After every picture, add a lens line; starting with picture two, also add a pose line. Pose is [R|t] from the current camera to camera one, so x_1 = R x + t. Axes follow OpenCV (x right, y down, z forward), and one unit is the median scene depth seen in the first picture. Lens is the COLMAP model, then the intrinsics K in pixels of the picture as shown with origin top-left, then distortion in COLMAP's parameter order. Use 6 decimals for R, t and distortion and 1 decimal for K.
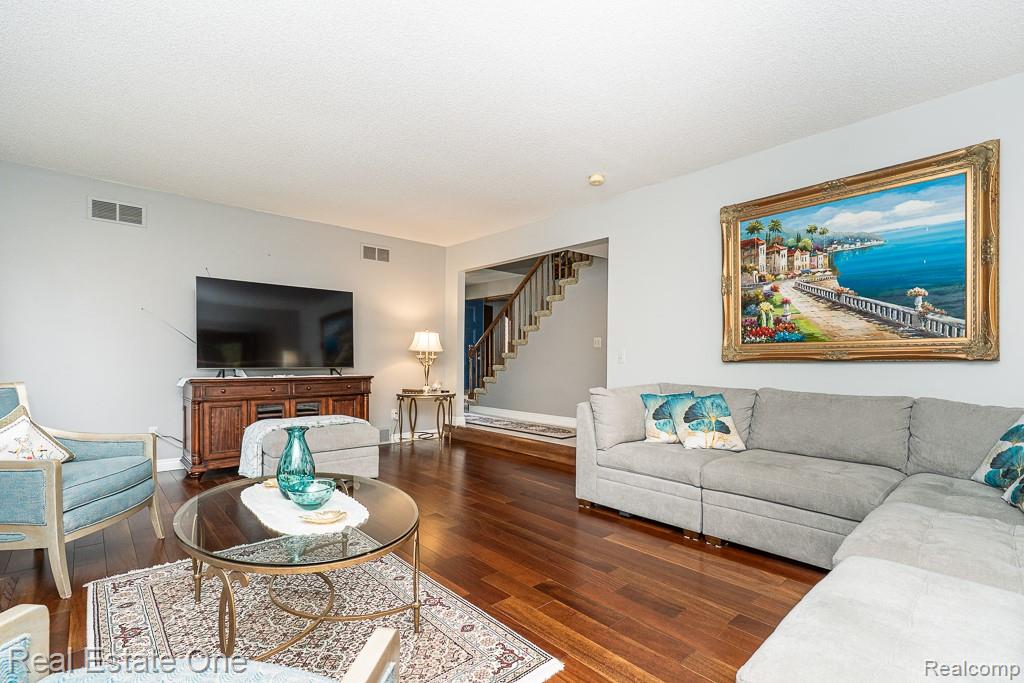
lens RADIAL K [[471.5, 0, 513.0], [0, 471.5, 359.9], [0, 0, 1]] dist [0.000349, 0.000324]
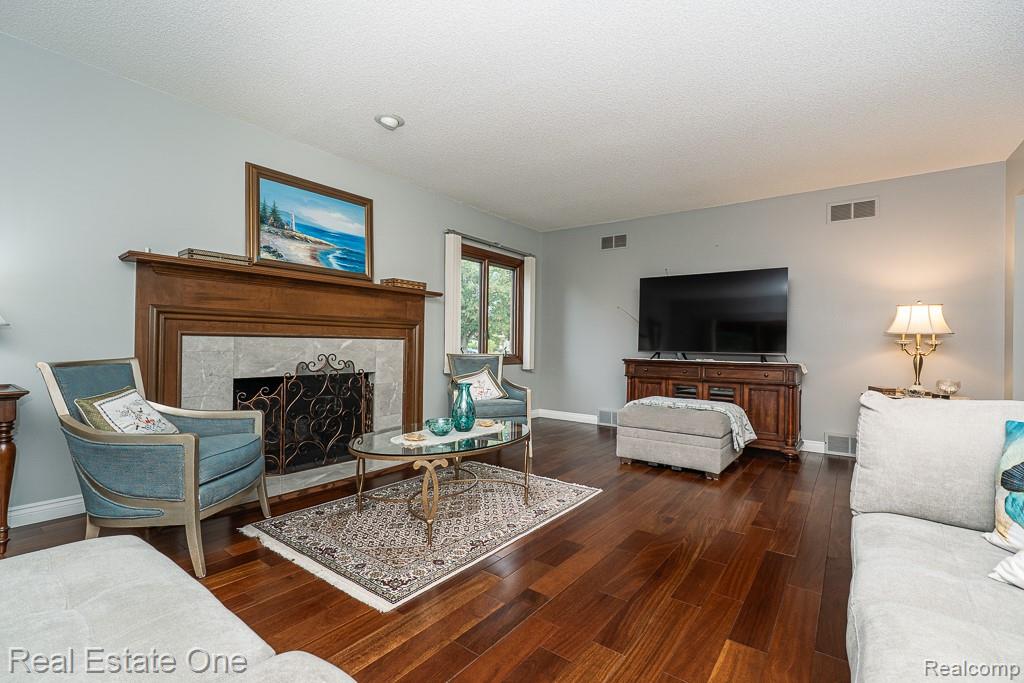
lens RADIAL K [[461.4, 0, 512.0], [0, 461.4, 341.5], [0, 0, 1]] dist [-0.004413, -0.000021]
pose [[0.195845, -0.008733, -0.980596, 0.584764], [-0.015186, 0.999813, -0.011938, 0.016053], [0.980517, 0.017229, 0.195676, 0.515677]]
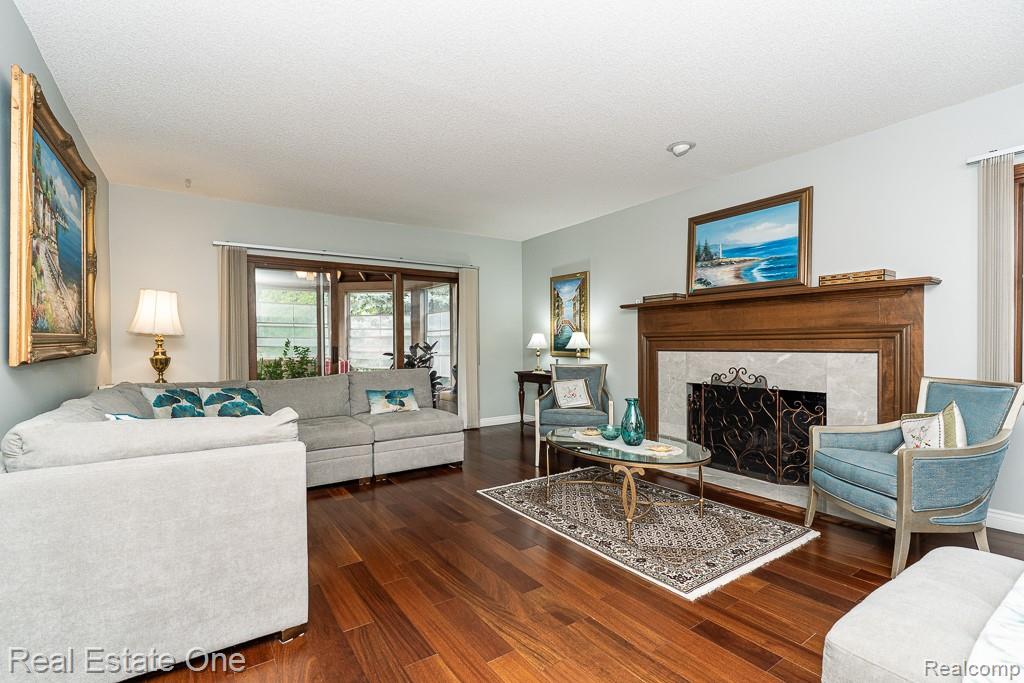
lens RADIAL K [[471.3, 0, 512.0], [0, 471.3, 349.2], [0, 0, 1]] dist [-0.001125, 0.000444]
pose [[-0.991341, -0.003302, 0.131271, -0.175306], [-0.001457, 0.999899, 0.014149, -0.021929], [-0.131304, 0.013836, -0.991246, 1.532523]]
